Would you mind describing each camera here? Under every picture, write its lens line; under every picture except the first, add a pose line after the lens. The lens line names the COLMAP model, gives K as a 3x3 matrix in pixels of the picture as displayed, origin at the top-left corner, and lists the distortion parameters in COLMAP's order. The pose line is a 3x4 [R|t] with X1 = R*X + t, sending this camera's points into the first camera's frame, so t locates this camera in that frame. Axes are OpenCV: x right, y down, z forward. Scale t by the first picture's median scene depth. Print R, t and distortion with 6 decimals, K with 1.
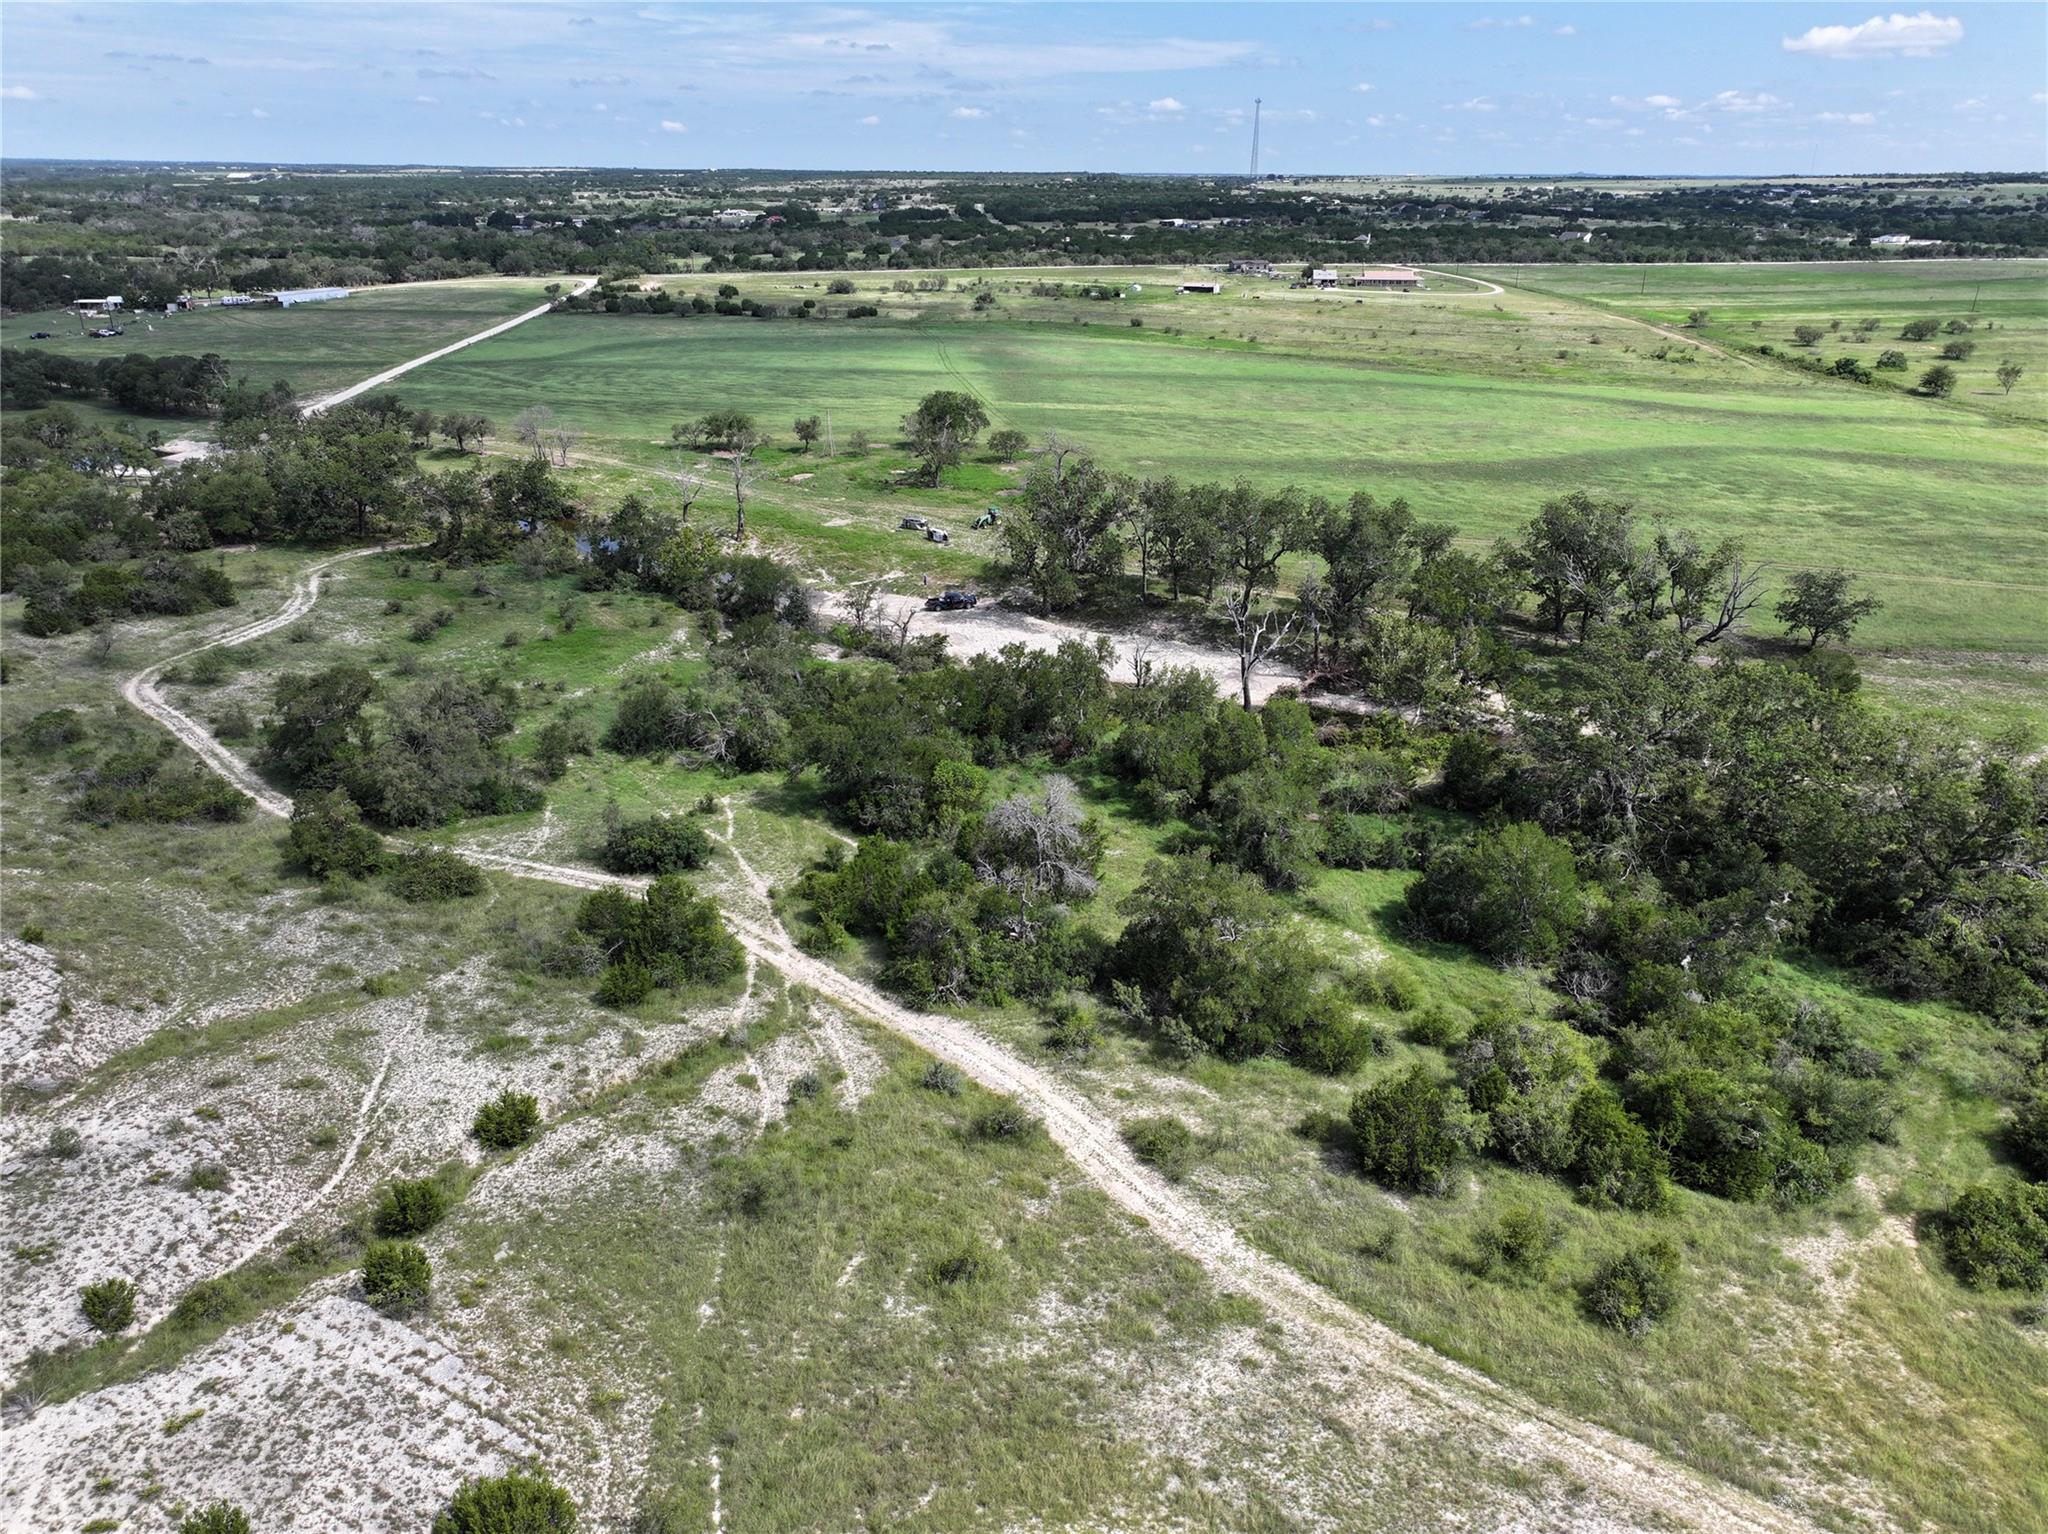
lens RADIAL K [[1512.4, 0, 1024.0], [0, 1512.4, 767.0], [0, 0, 1]] dist [-0.008229, 0.031365]
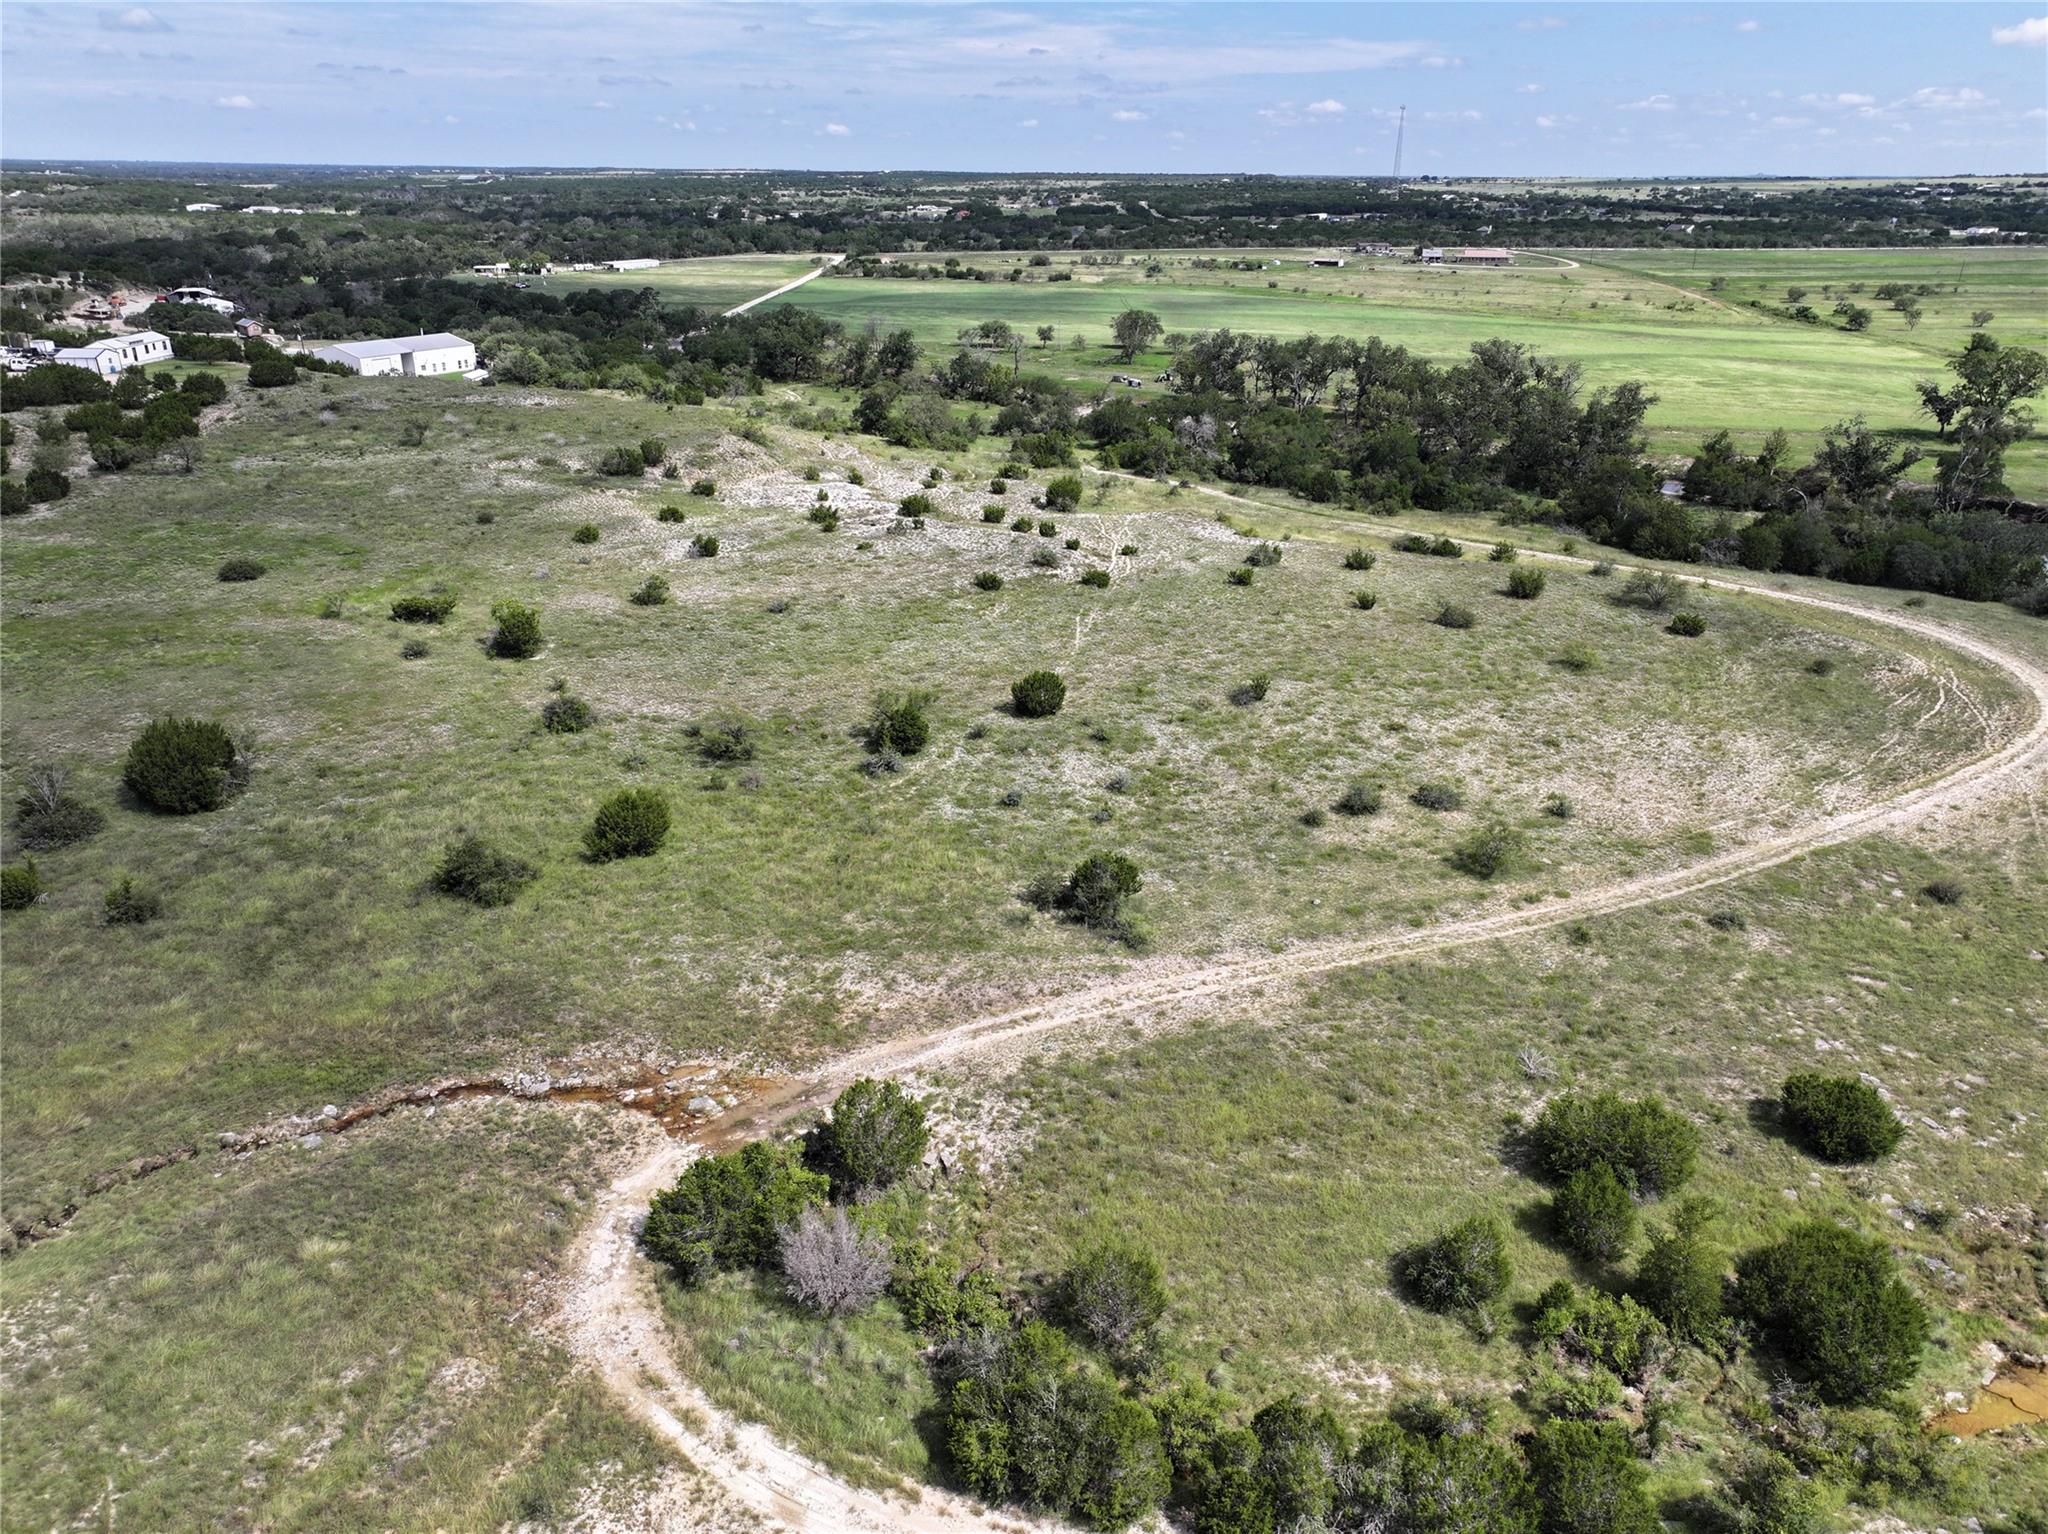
lens RADIAL K [[1512.4, 0, 1024.0], [0, 1512.4, 767.0], [0, 0, 1]] dist [-0.008229, 0.031365]
pose [[0.995290, 0.035222, -0.090320, -0.003834], [-0.035352, 0.999375, 0.000154, 0.077843], [0.090269, 0.003039, 0.995913, -0.190064]]
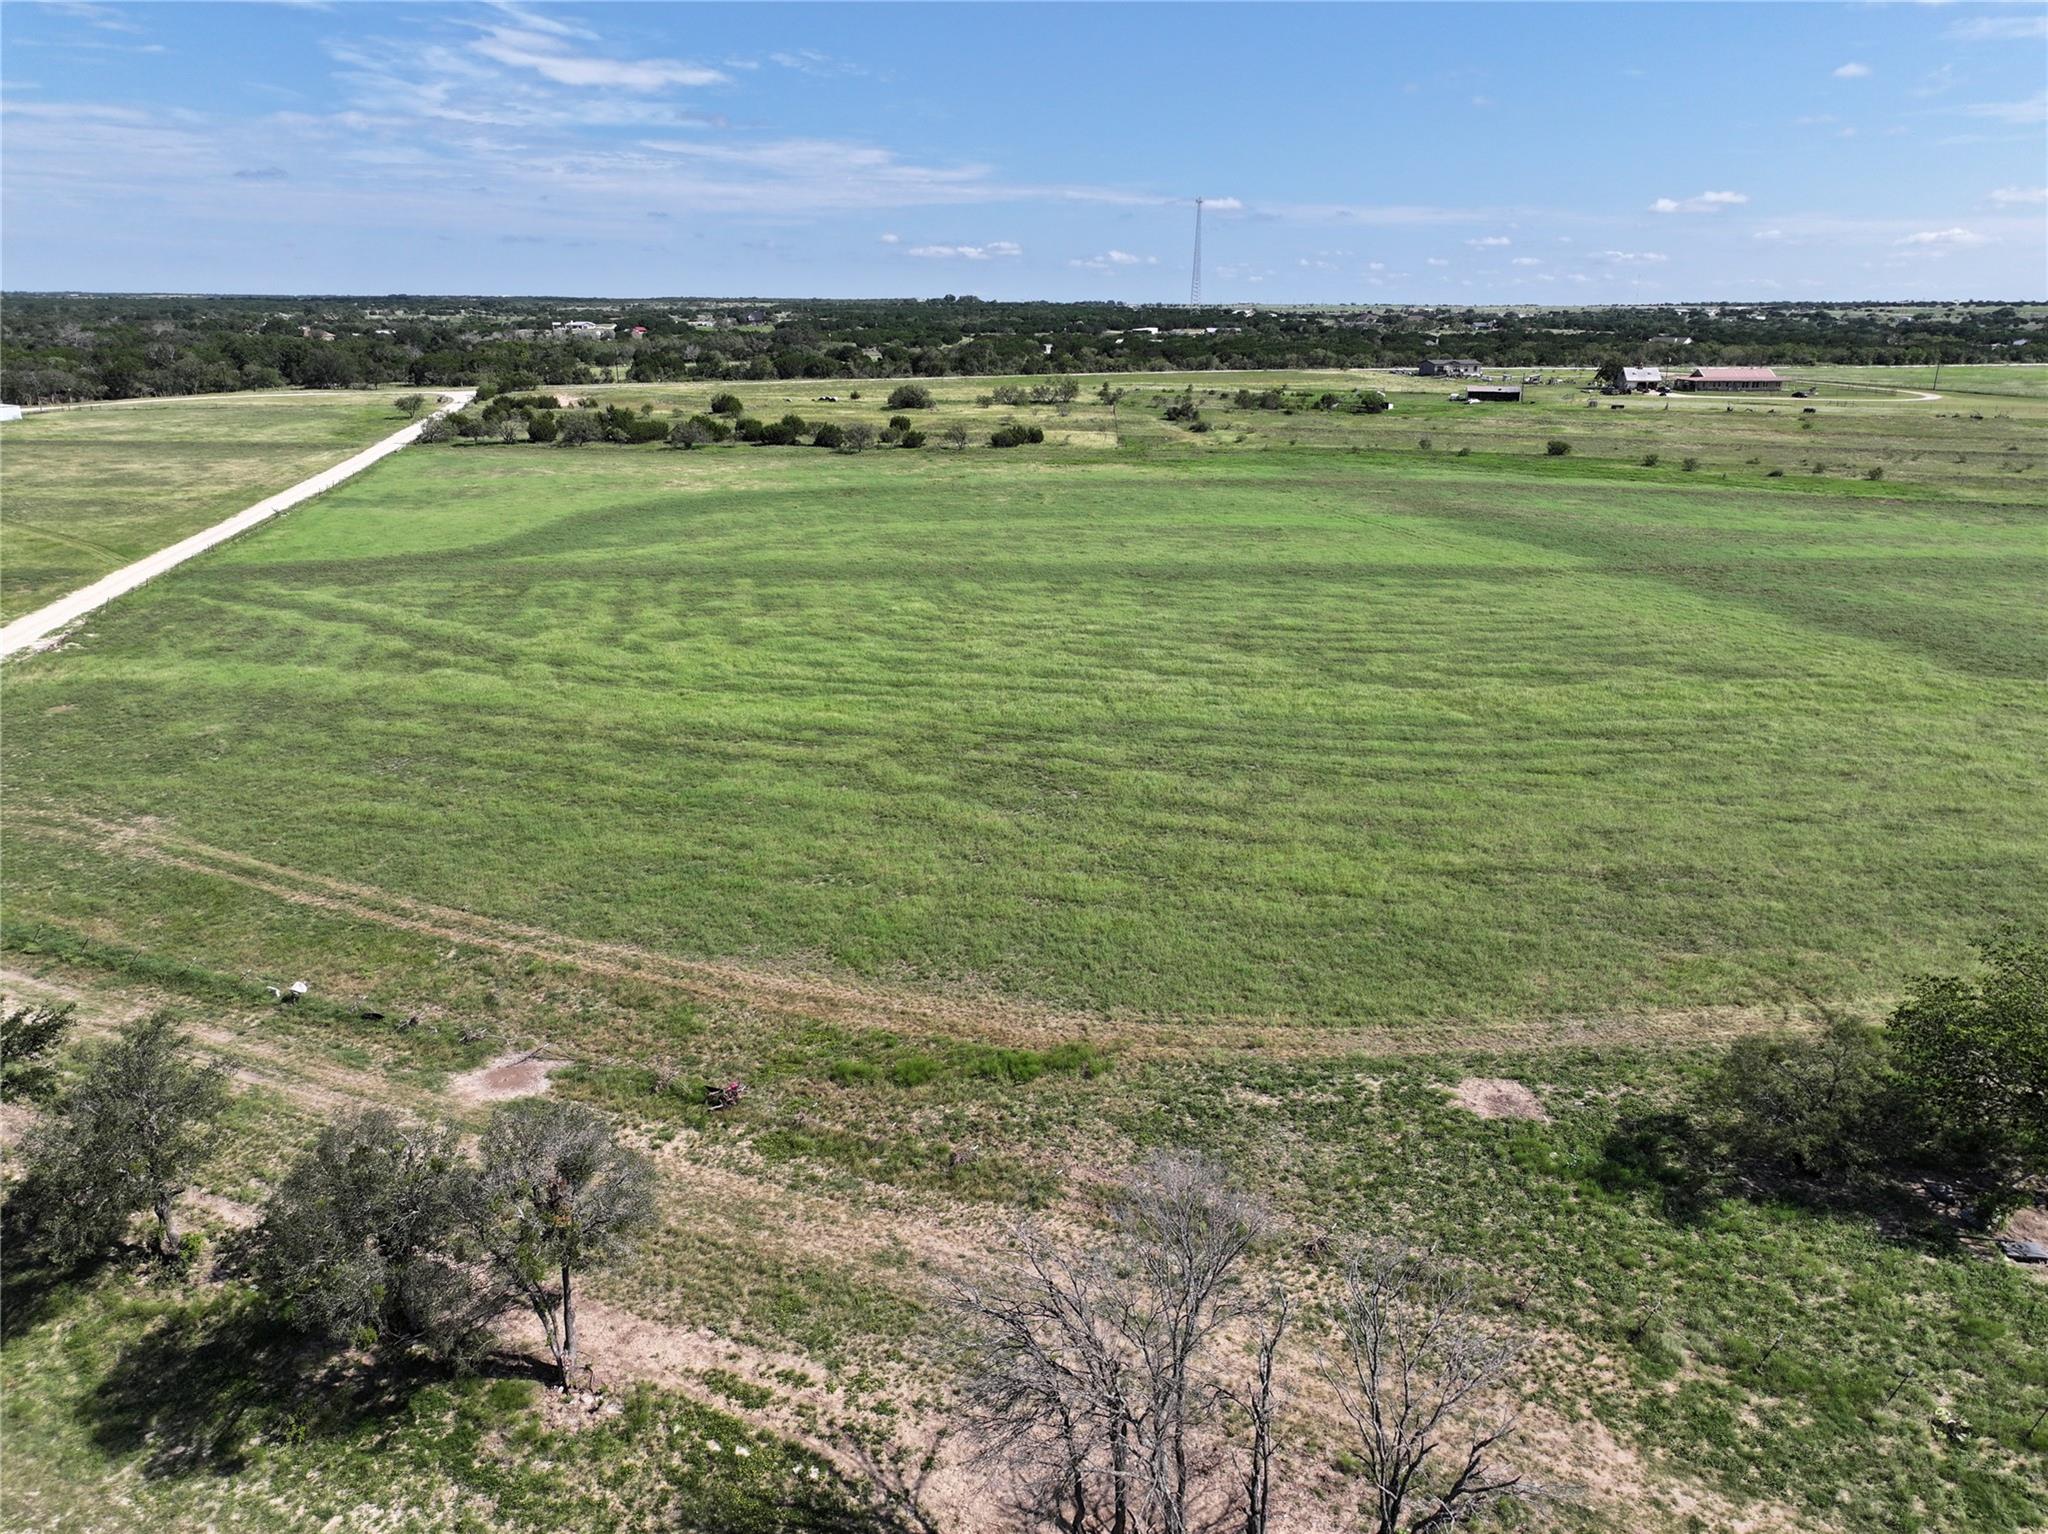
lens RADIAL K [[1512.4, 0, 1024.0], [0, 1512.4, 767.0], [0, 0, 1]] dist [-0.008229, 0.031365]
pose [[0.990375, -0.039476, 0.132663, -0.118982], [0.050088, 0.995723, -0.077634, -0.090327], [-0.129031, 0.083531, 0.988116, 0.304751]]
